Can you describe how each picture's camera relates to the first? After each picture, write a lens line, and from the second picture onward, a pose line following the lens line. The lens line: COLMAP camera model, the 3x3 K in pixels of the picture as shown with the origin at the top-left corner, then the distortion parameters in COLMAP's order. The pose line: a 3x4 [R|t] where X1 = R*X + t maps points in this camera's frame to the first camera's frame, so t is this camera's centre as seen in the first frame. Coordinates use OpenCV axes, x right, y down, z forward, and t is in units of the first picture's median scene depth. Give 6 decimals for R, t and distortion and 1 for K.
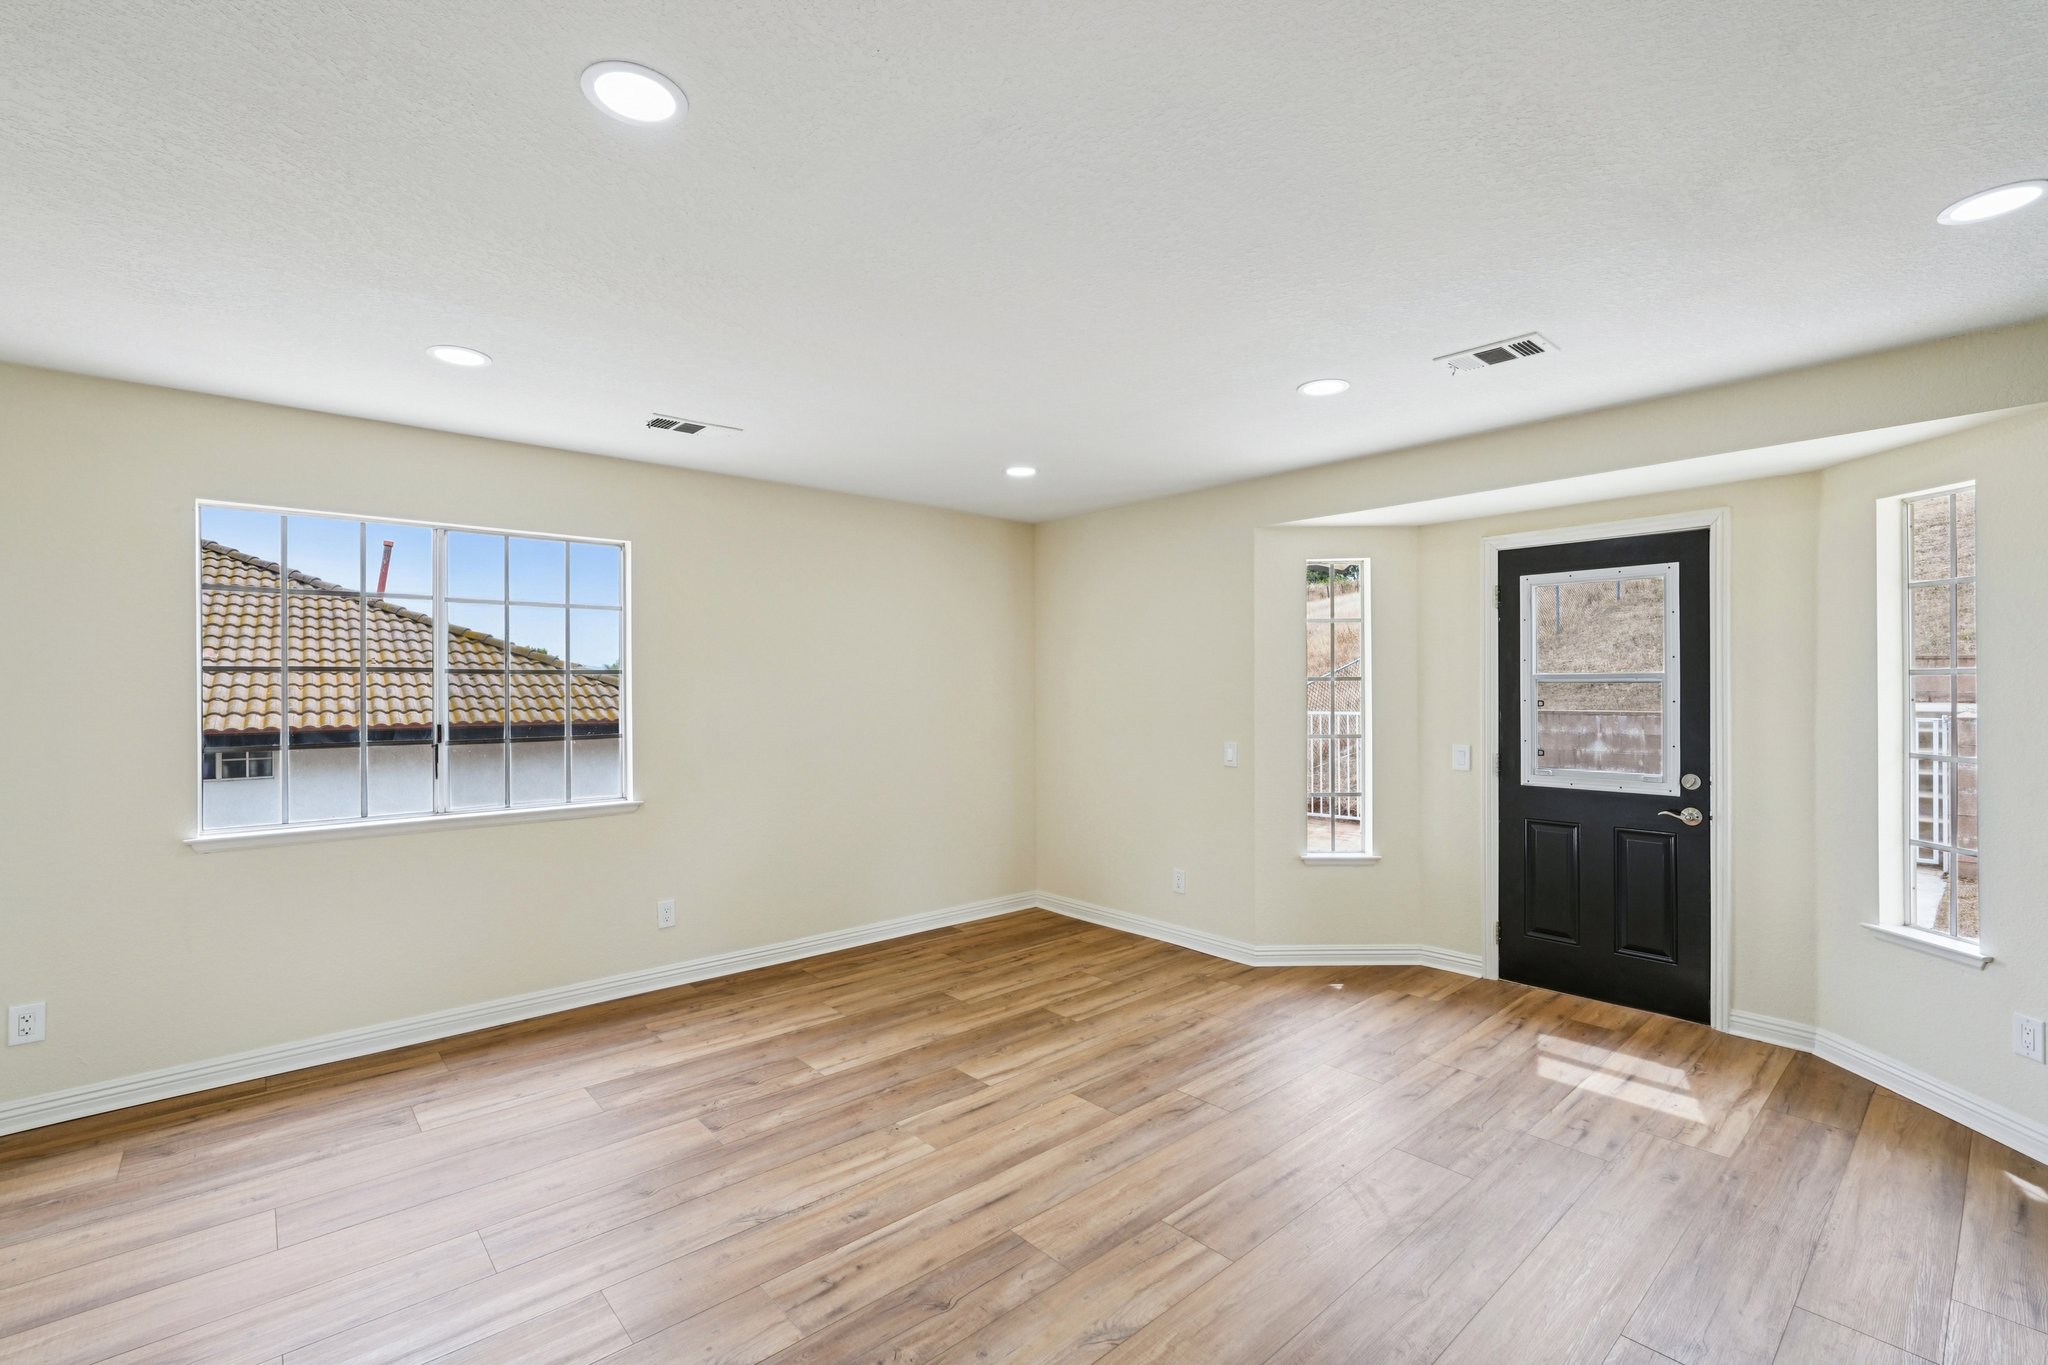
lens RADIAL K [[891.6, 0, 1016.2], [0, 891.6, 688.4], [0, 0, 1]] dist [-0.002743, 0.004257]
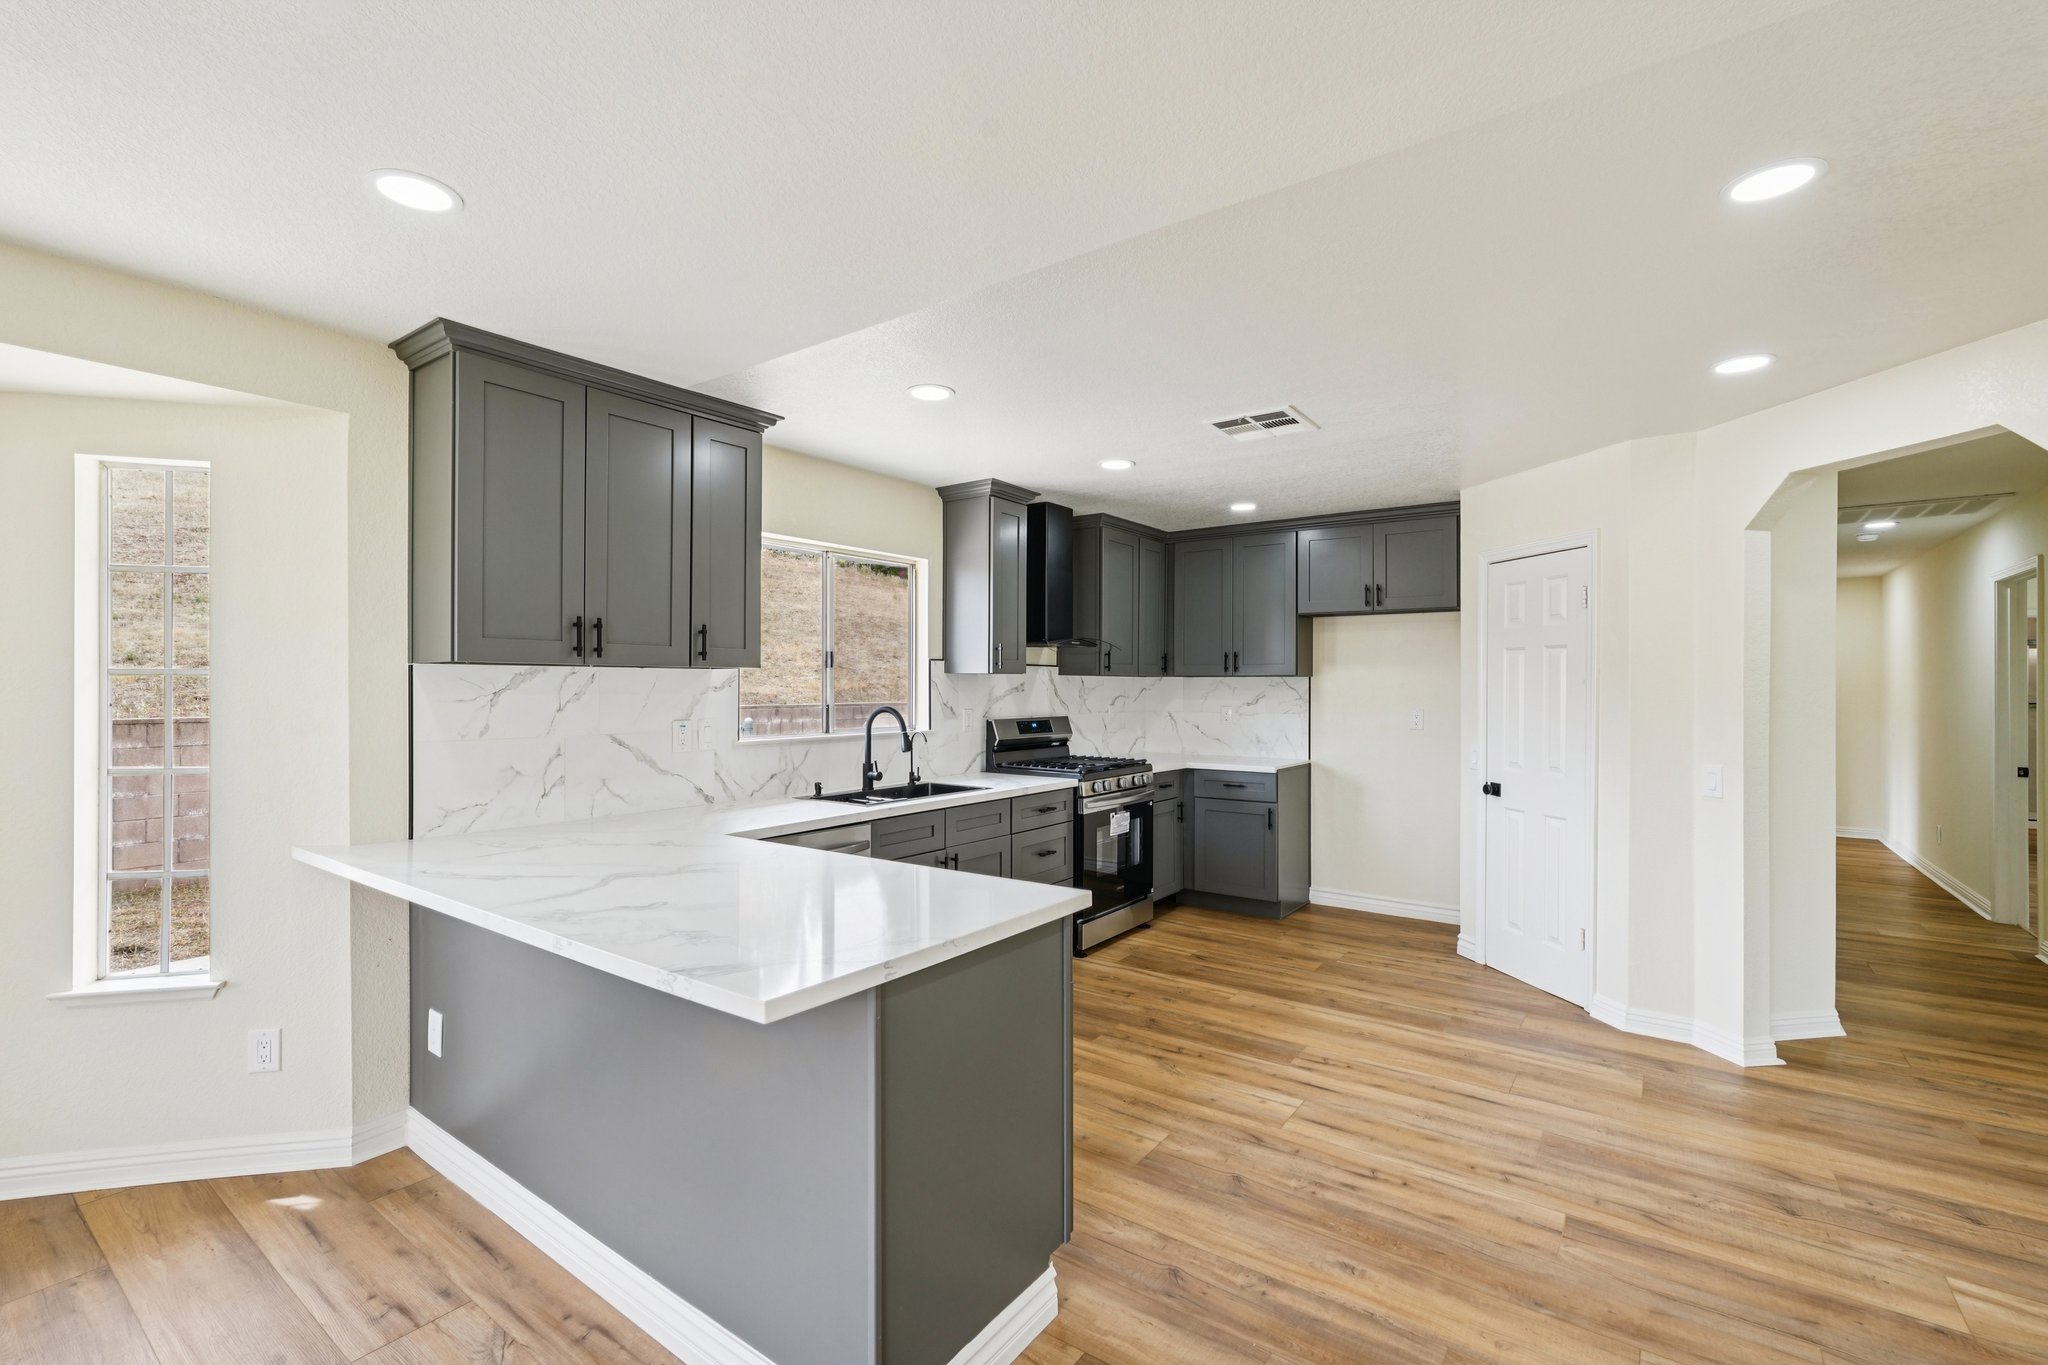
lens RADIAL K [[891.6, 0, 1016.2], [0, 891.6, 688.4], [0, 0, 1]] dist [-0.002743, 0.004257]
pose [[-0.220473, -0.001586, 0.975392, 0.008344], [0.003888, 0.999989, 0.002505, -0.002240], [-0.975385, 0.004344, -0.220464, 0.416539]]
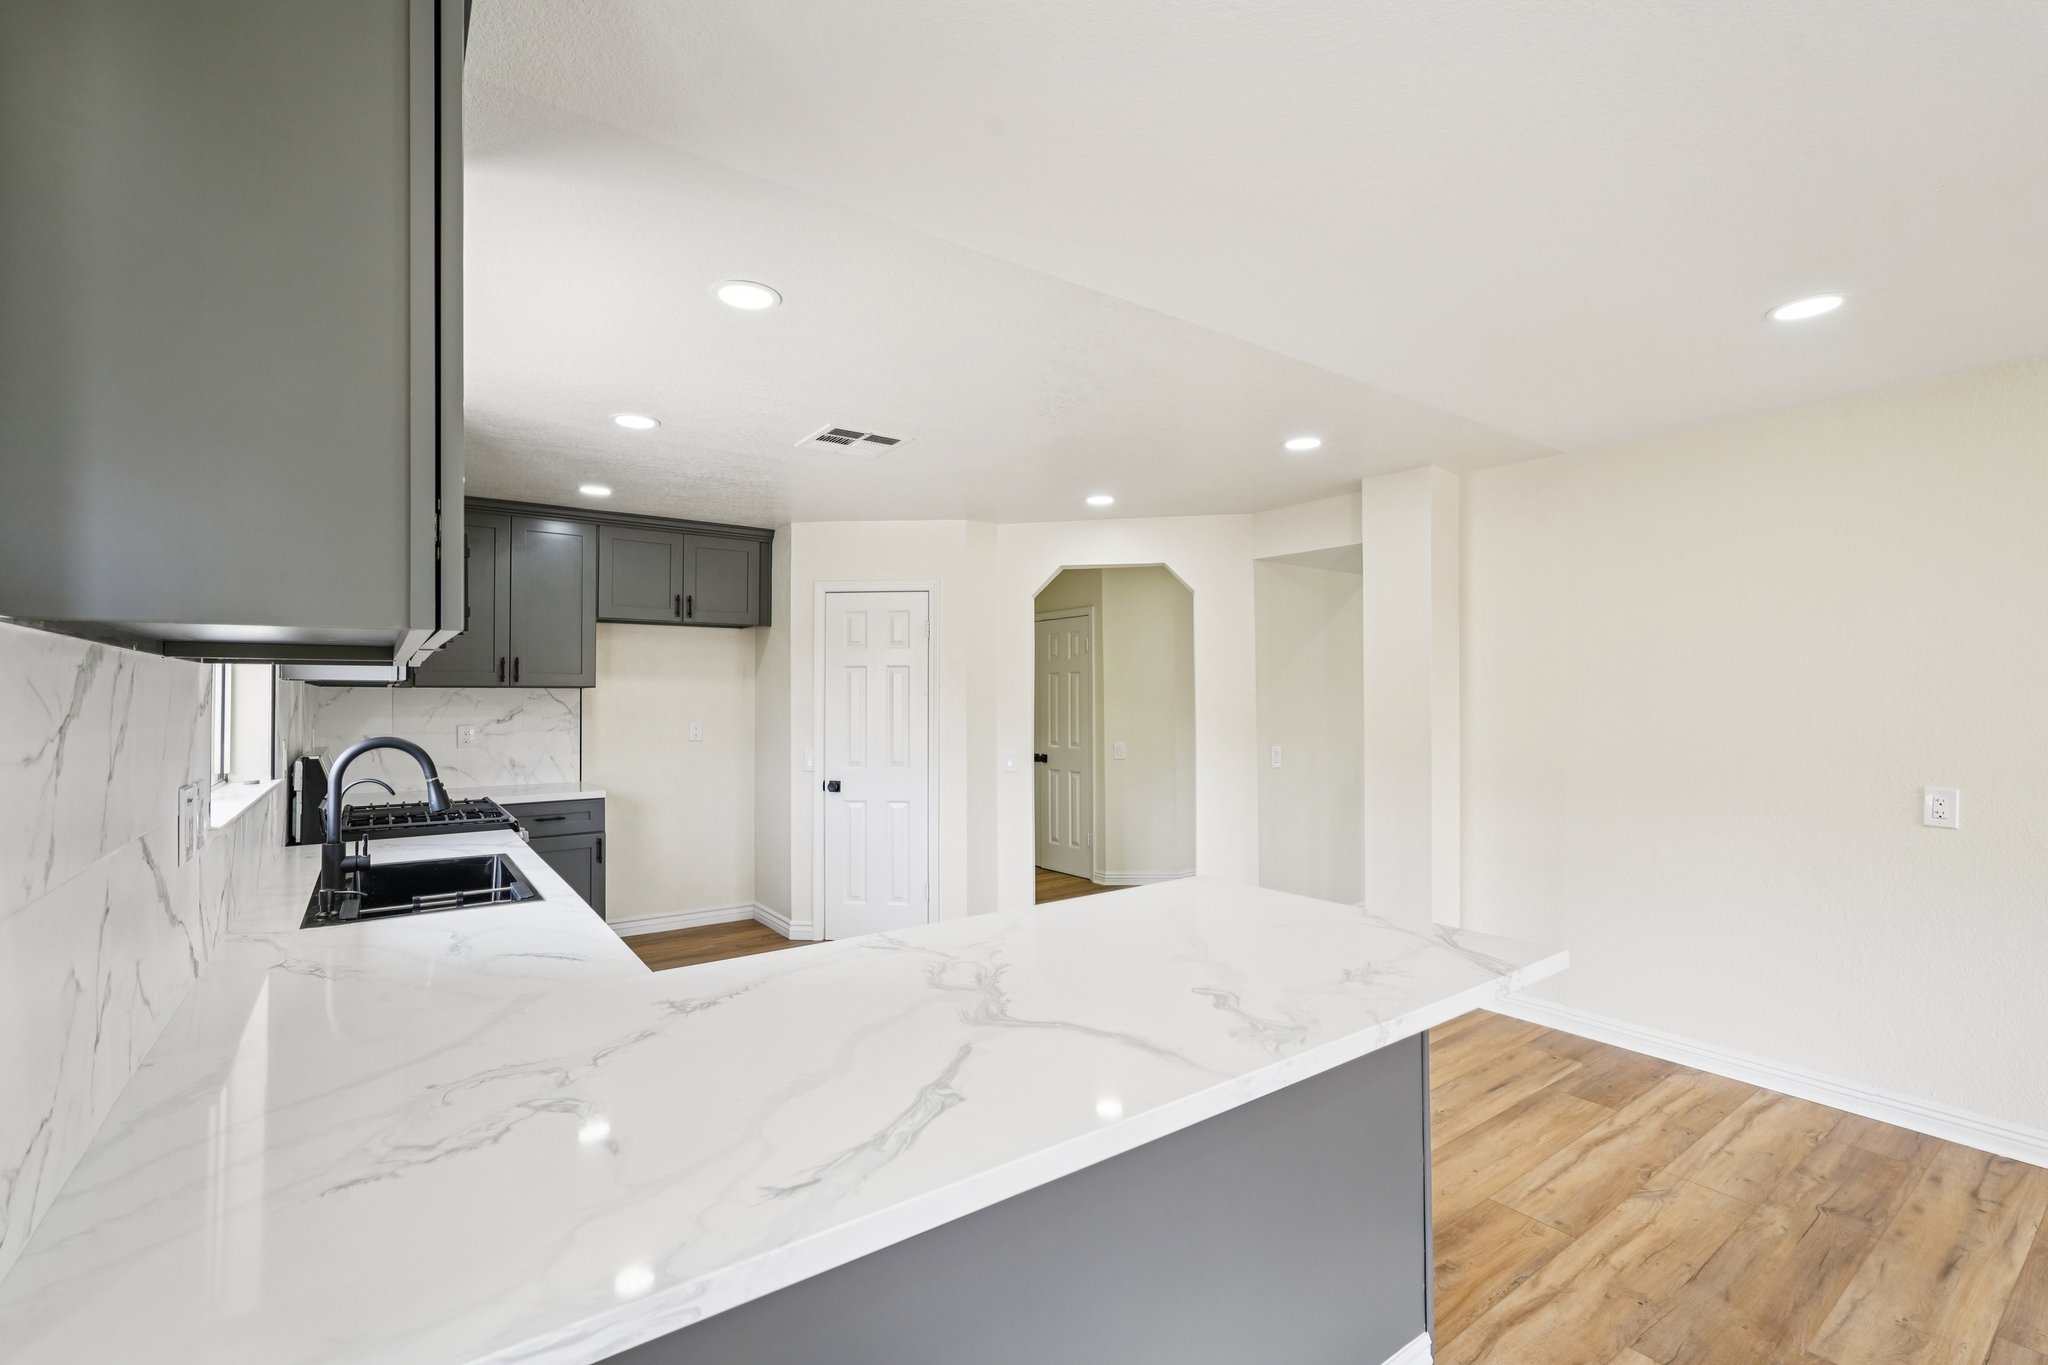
lens RADIAL K [[891.6, 0, 1016.2], [0, 891.6, 688.4], [0, 0, 1]] dist [-0.002743, 0.004257]
pose [[-0.994995, 0.006065, 0.099742, 0.868447], [0.005408, 0.999962, -0.006855, -0.003742], [-0.099780, -0.006281, -0.994990, 1.093878]]
